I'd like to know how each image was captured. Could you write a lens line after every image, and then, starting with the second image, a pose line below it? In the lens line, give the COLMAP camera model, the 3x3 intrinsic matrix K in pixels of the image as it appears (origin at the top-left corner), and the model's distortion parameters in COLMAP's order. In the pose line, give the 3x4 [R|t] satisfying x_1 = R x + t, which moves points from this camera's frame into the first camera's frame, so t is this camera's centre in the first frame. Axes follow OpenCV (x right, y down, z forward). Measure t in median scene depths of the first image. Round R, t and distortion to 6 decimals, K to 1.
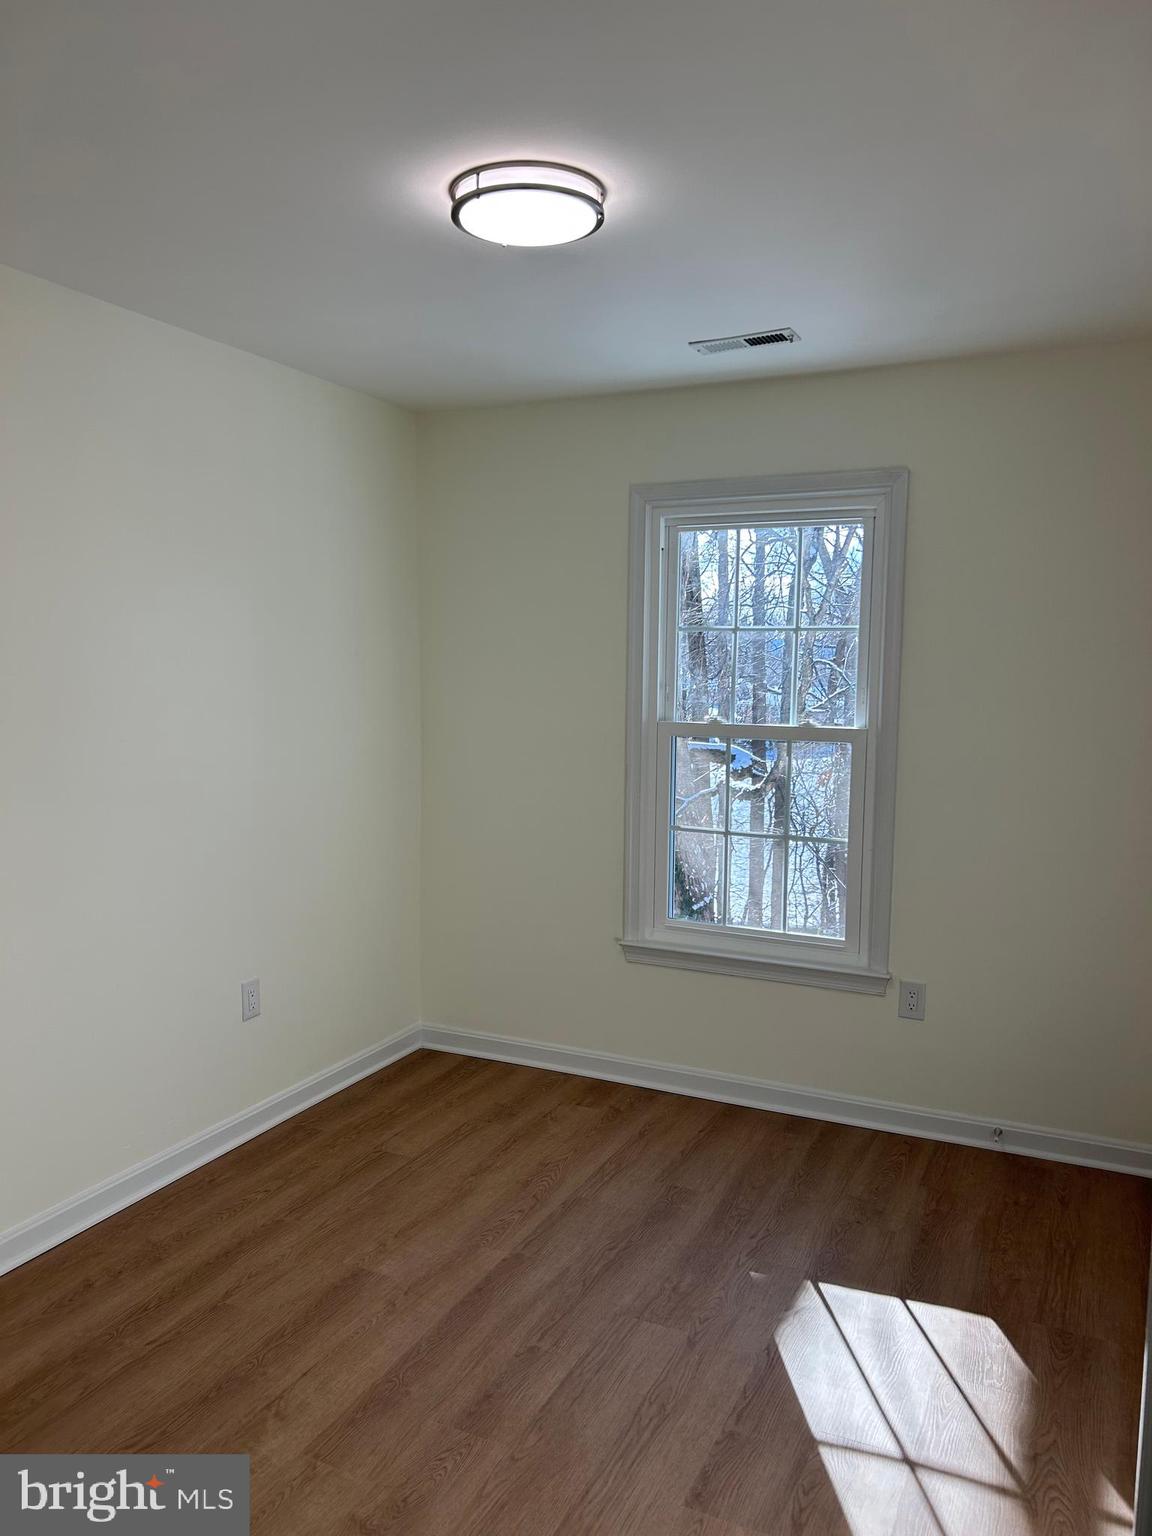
lens RADIAL K [[1179.4, 0, 566.0], [0, 1179.4, 762.2], [0, 0, 1]] dist [0.100202, -0.137957]
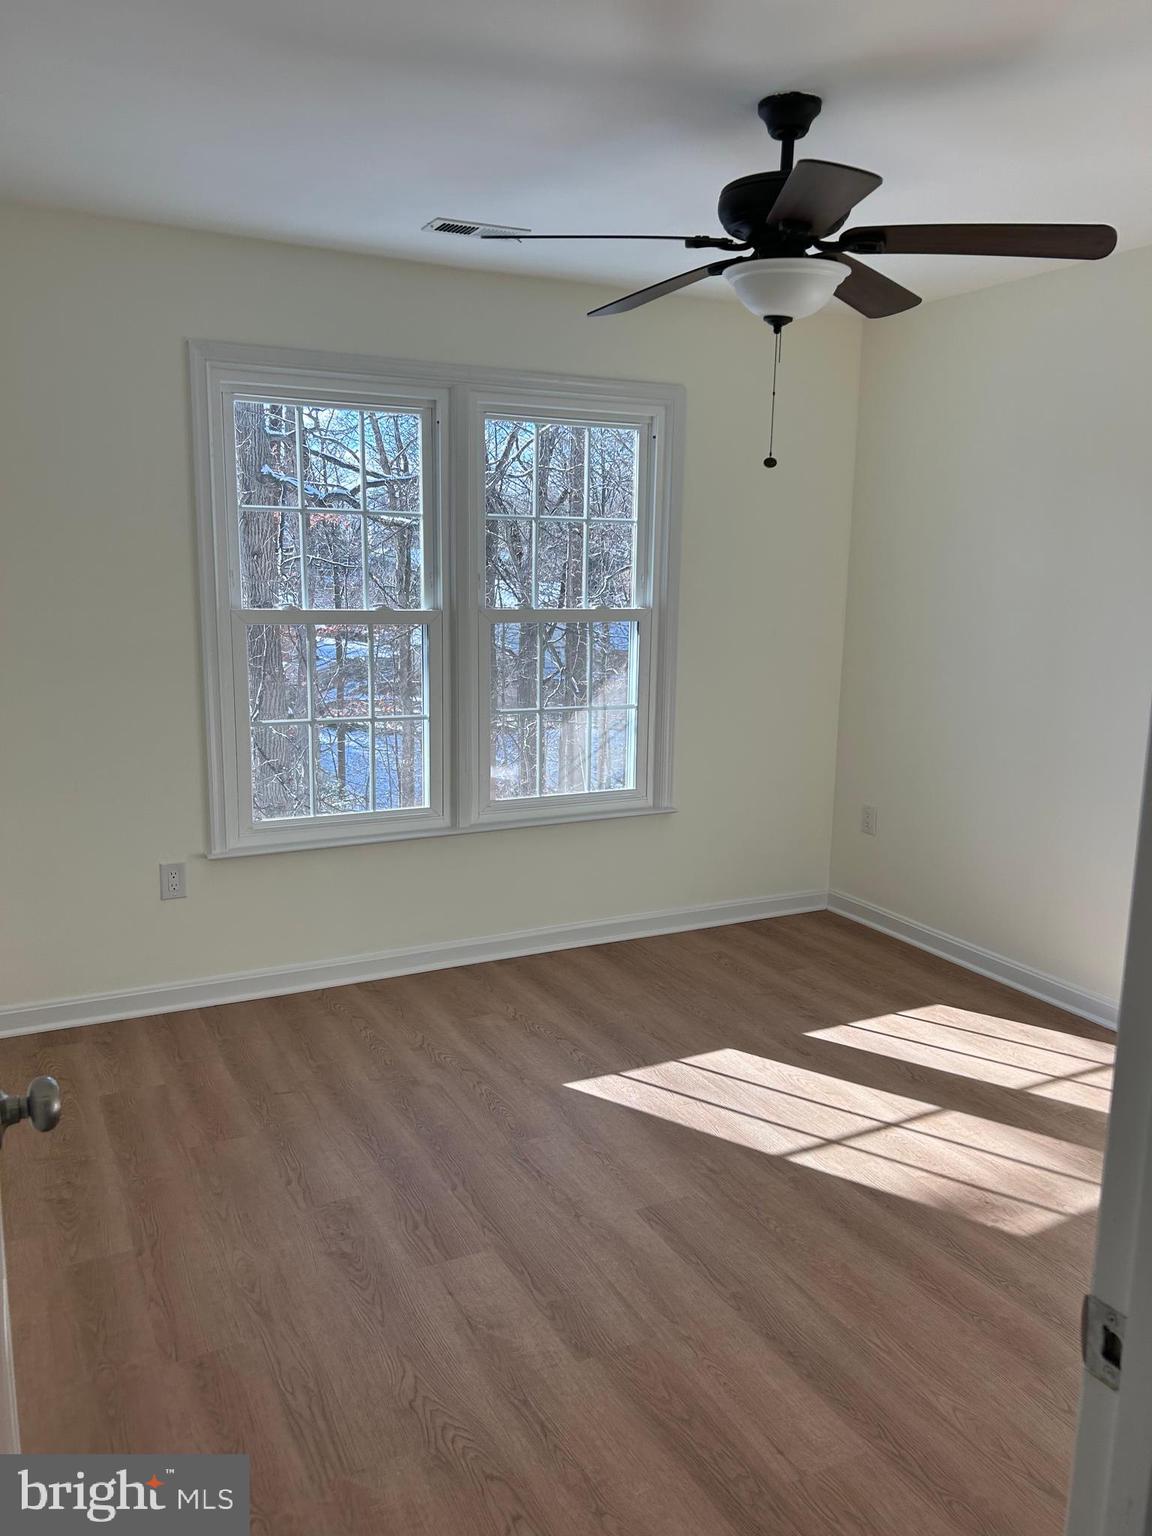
lens RADIAL K [[1179.4, 0, 566.0], [0, 1179.4, 762.2], [0, 0, 1]] dist [0.100202, -0.137957]
pose [[0.614617, -0.142580, 0.775833, -0.617678], [0.058742, 0.989071, 0.135233, -0.034183], [-0.786635, -0.037543, 0.616275, 0.282203]]
